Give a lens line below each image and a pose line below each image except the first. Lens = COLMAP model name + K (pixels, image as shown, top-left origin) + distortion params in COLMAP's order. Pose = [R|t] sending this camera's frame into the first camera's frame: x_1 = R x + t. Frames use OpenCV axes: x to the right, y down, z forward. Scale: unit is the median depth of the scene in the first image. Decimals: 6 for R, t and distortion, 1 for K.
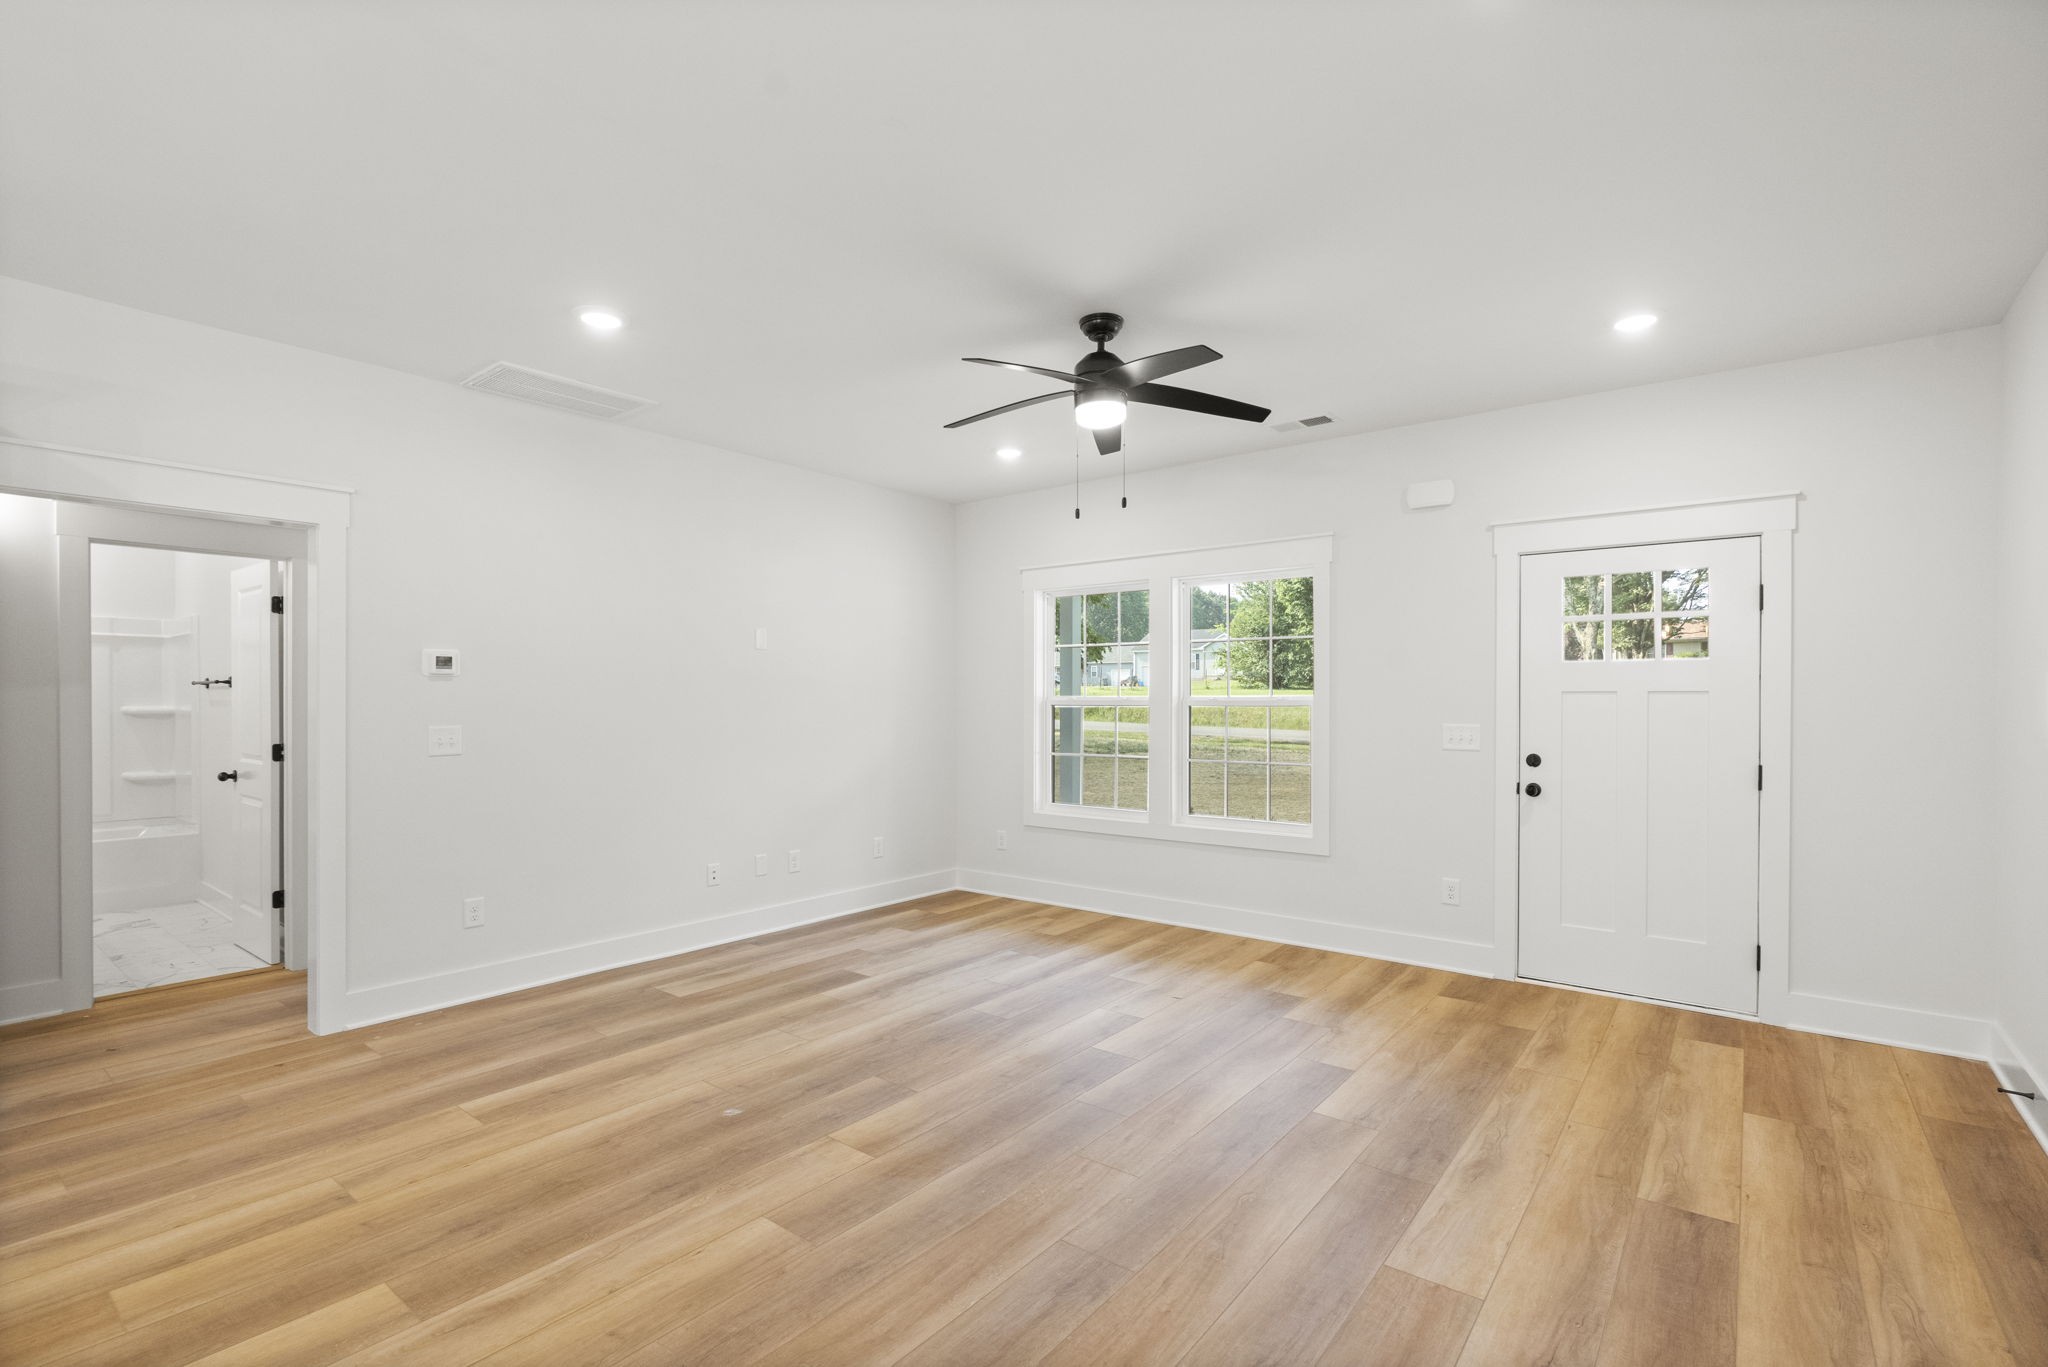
lens RADIAL K [[925.2, 0, 992.2], [0, 925.2, 703.1], [0, 0, 1]] dist [-0.000202, 0.000256]
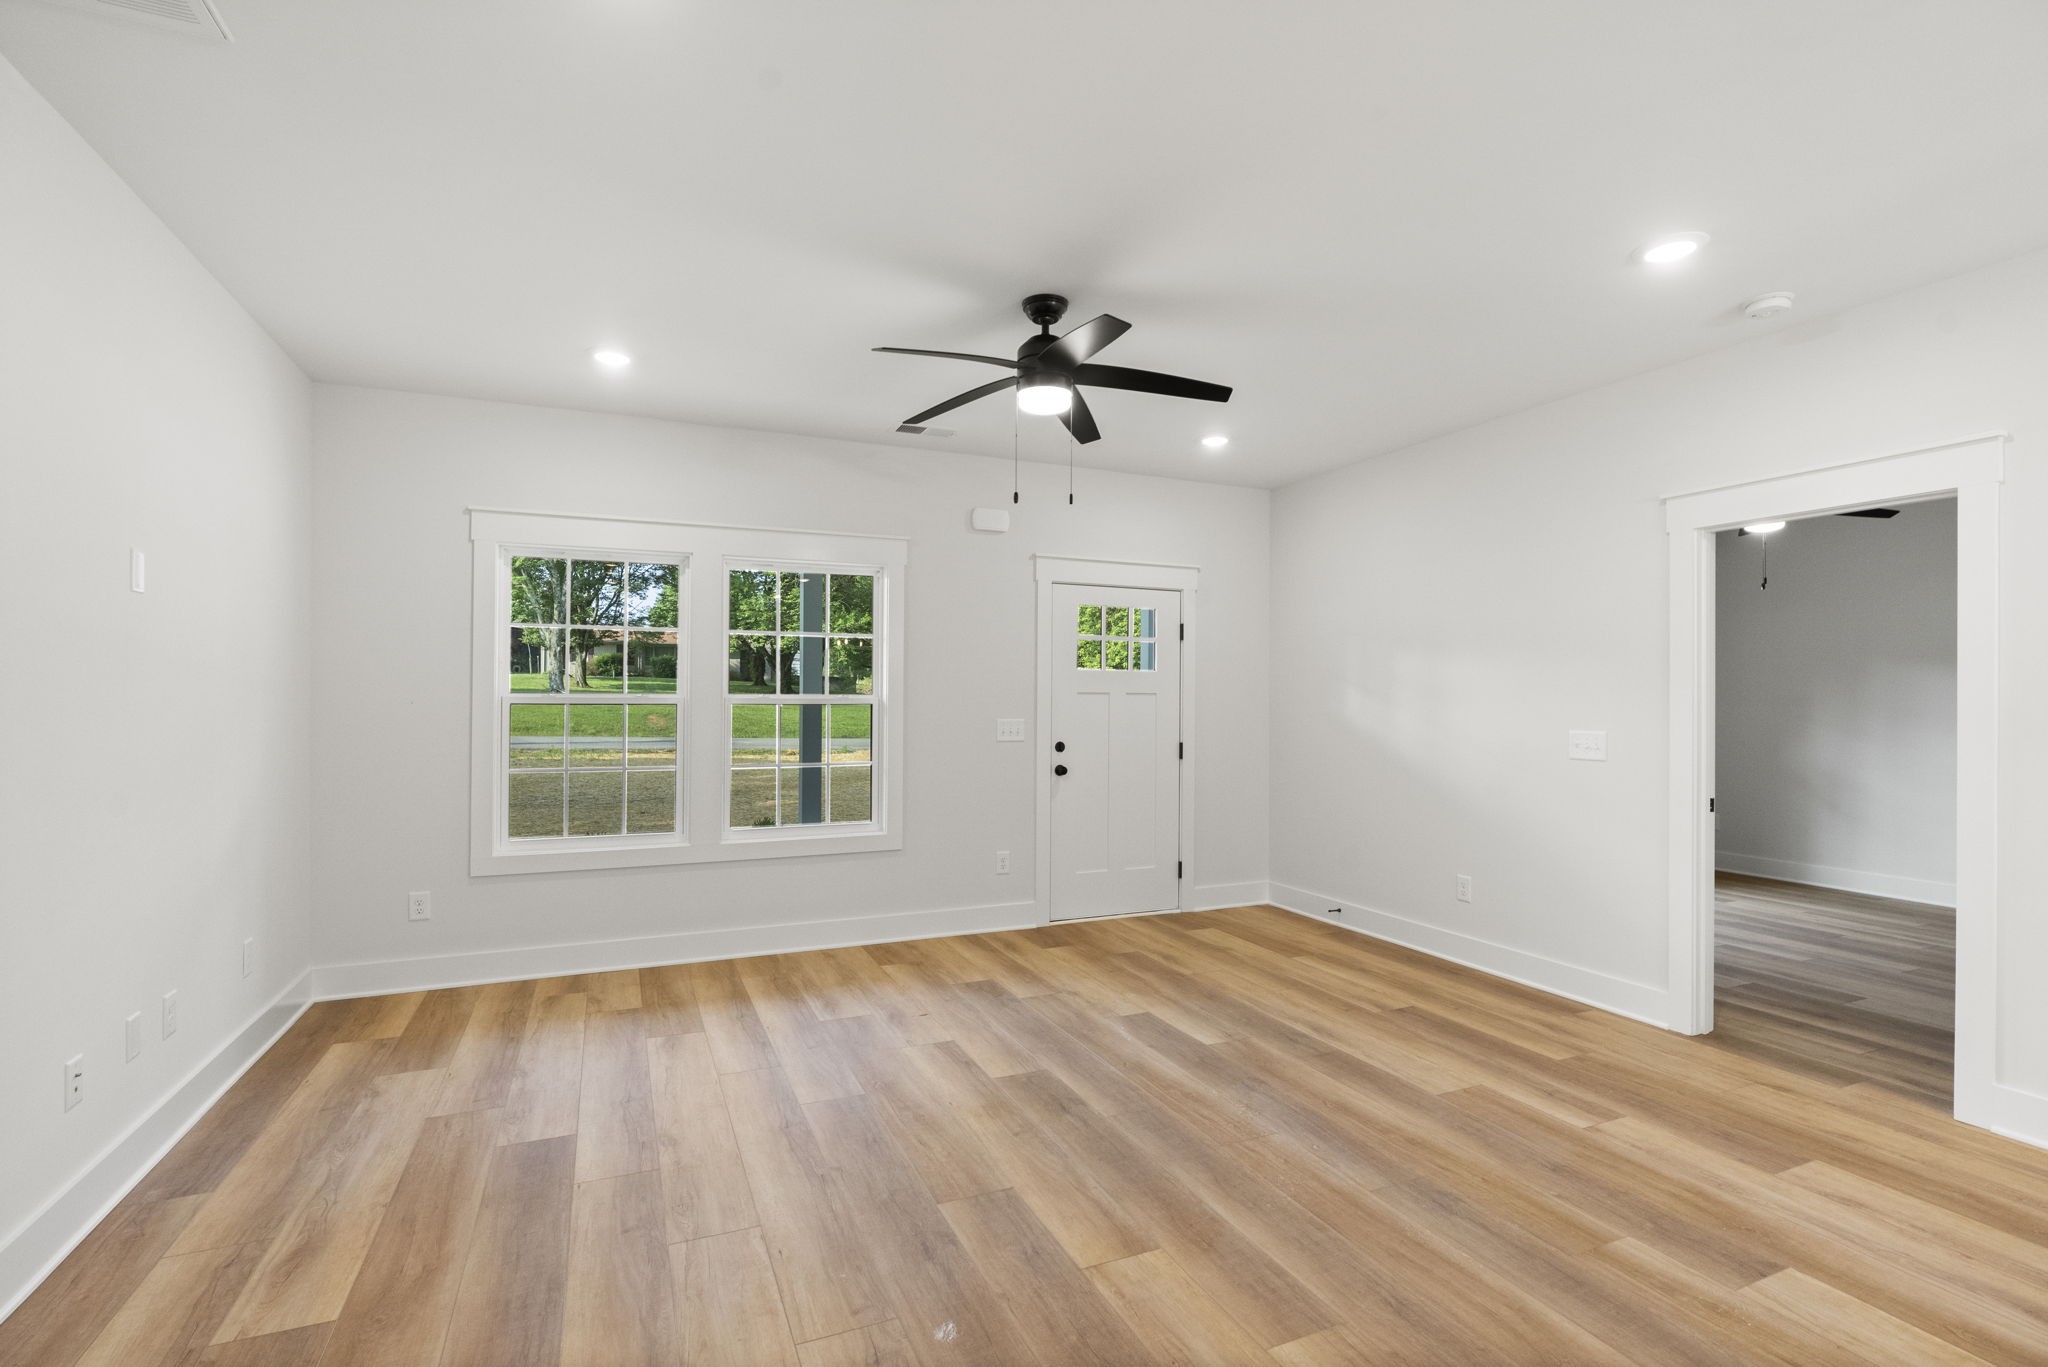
lens RADIAL K [[960.0, 0, 1023.0], [0, 960.0, 692.9], [0, 0, 1]] dist [-0.004660, 0.000159]
pose [[0.453338, 0.008885, 0.891294, -0.637053], [-0.004486, 0.999960, -0.007687, -0.000144], [-0.891327, -0.000513, 0.453360, 0.480955]]
